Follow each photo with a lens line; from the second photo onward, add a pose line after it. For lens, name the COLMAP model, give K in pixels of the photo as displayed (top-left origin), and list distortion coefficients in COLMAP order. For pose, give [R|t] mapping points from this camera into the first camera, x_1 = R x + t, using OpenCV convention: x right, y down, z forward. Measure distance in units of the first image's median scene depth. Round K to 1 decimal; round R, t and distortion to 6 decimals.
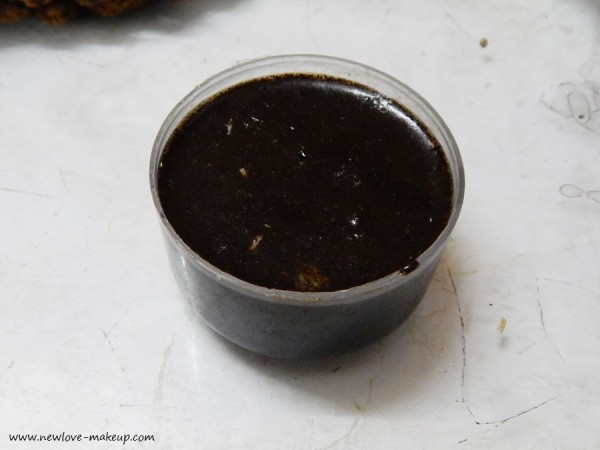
lens RADIAL K [[538.4, 0, 300.0], [0, 538.4, 225.0], [0, 0, 1]] dist [0.001404, 0.006688]
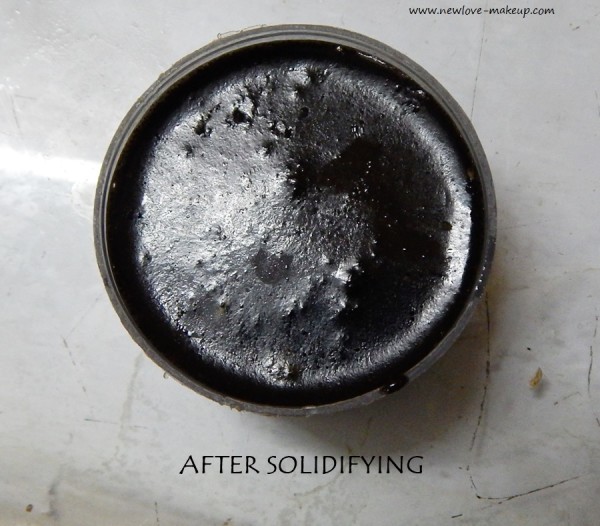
lens RADIAL K [[685.1, 0, 300.0], [0, 685.1, 263.0], [0, 0, 1]] dist [0.013020, 0.002483]
pose [[0.993252, 0.087315, -0.076329, 0.085652], [-0.058869, 0.946649, 0.316843, -0.292763], [0.099922, -0.310211, 0.945402, 0.036451]]
